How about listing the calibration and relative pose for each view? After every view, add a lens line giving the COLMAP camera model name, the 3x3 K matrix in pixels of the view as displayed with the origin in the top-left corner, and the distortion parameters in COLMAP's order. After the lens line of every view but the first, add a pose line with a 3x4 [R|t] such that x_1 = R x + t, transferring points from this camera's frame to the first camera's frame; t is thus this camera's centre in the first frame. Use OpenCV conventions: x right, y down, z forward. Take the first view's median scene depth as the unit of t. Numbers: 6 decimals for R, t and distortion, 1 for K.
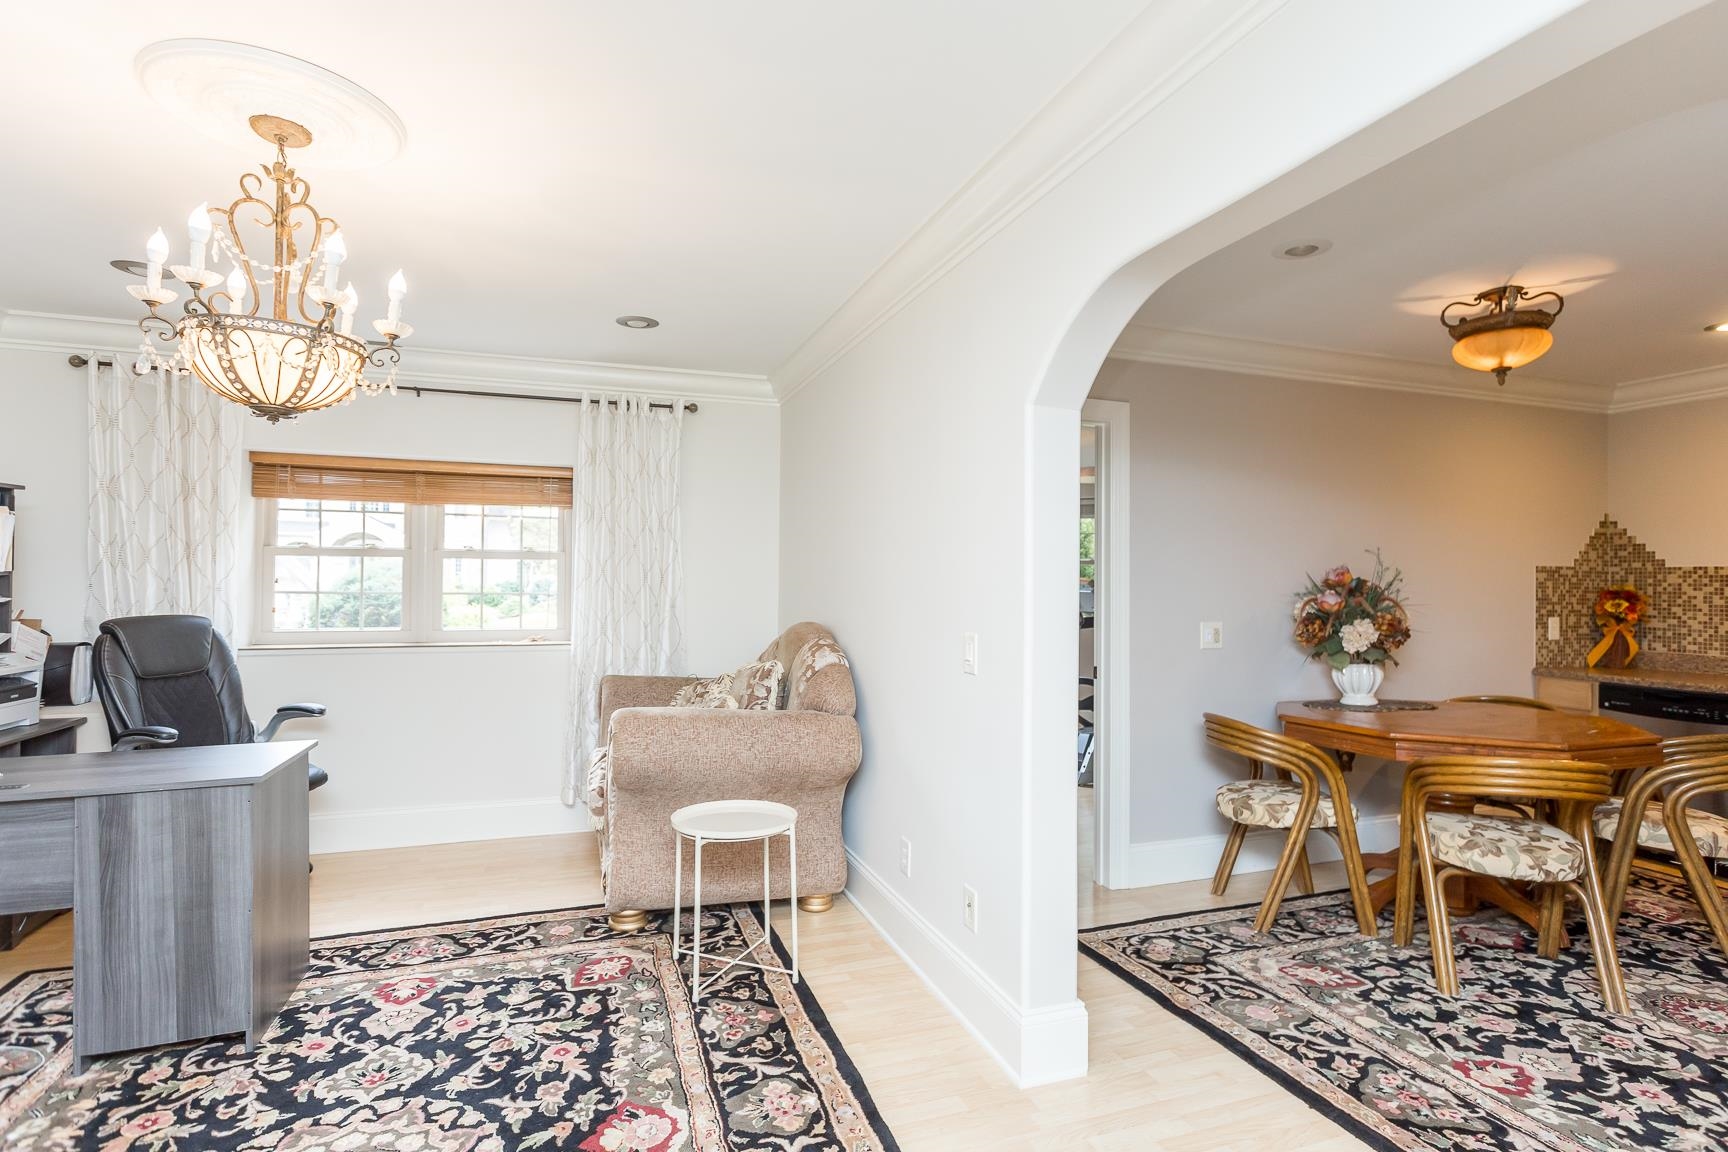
lens RADIAL K [[844.5, 0, 864.0], [0, 844.5, 576.0], [0, 0, 1]] dist [-0.000615, -0.000155]
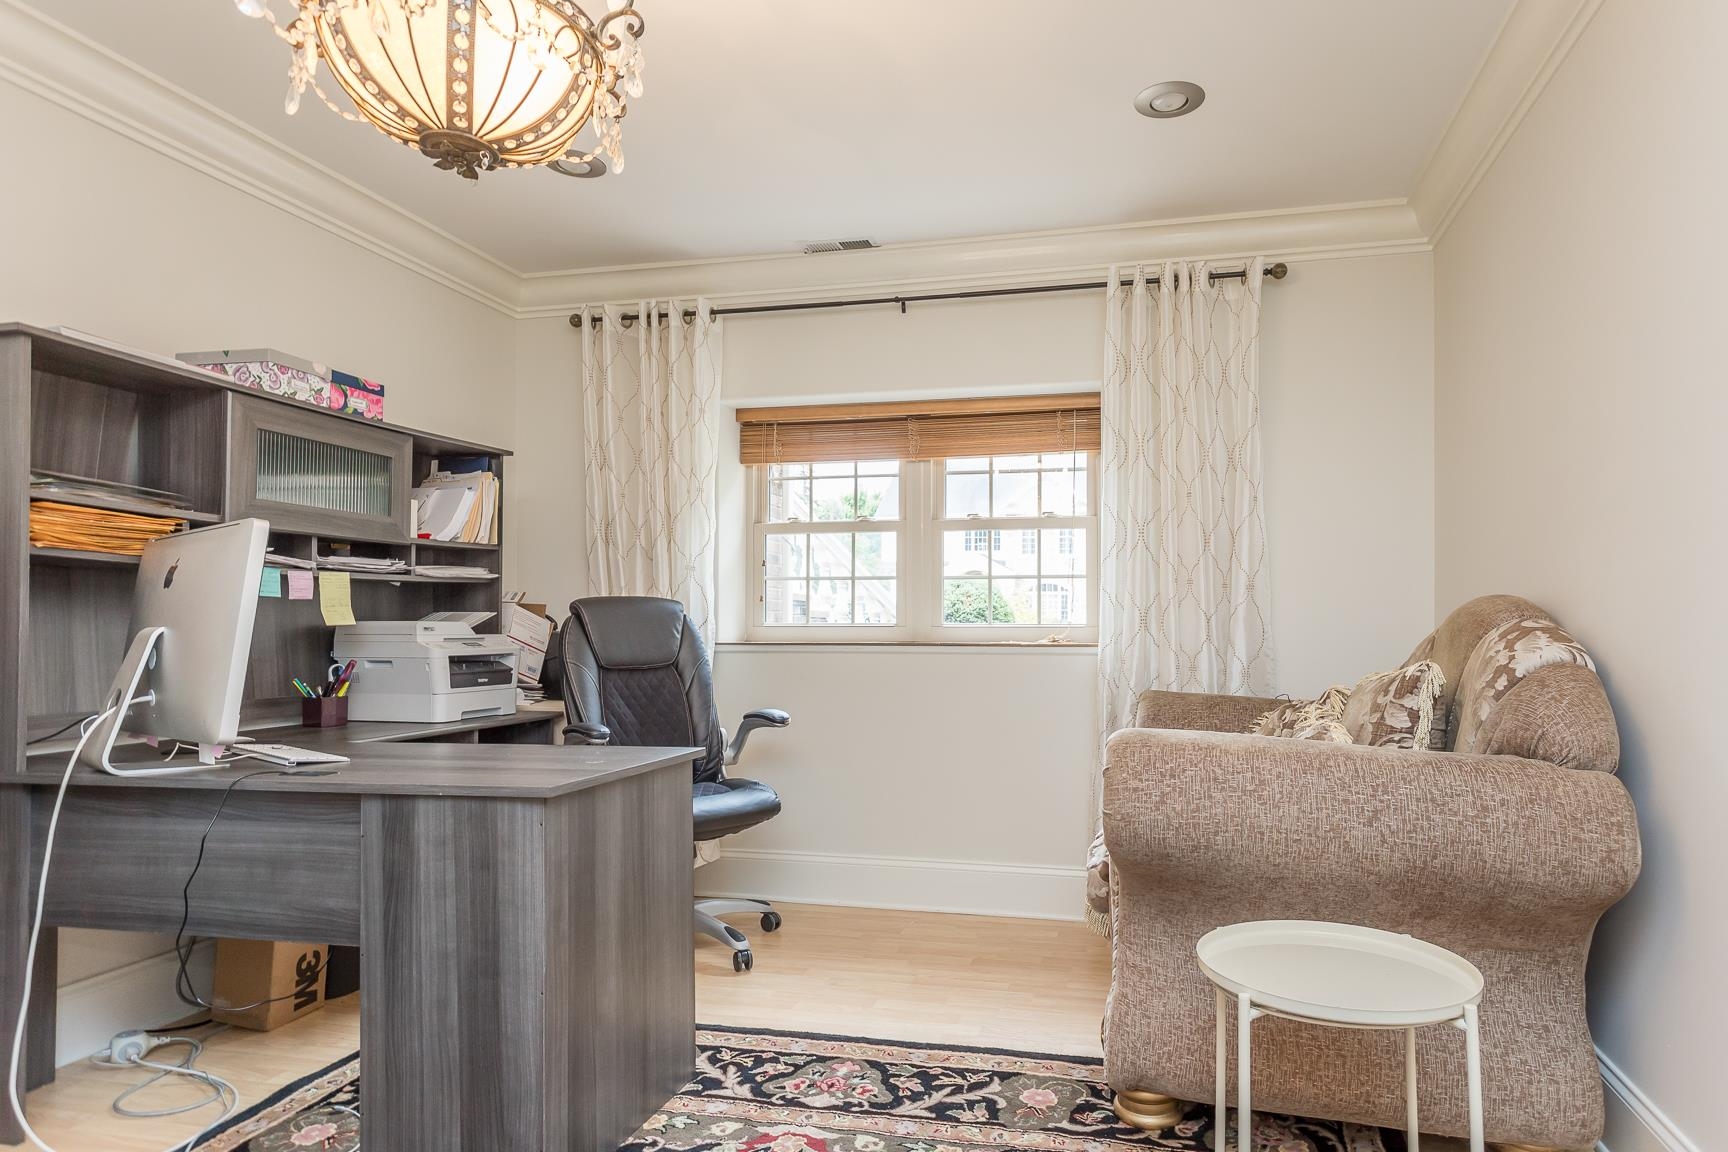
lens RADIAL K [[979.3, 0, 971.0], [0, 979.3, 605.1], [0, 0, 1]] dist [-0.000581, 0.000727]
pose [[0.854054, -0.016767, -0.519915, -0.034104], [0.012436, 0.999853, -0.011816, 0.078950], [0.520036, 0.003626, 0.854137, 0.376309]]
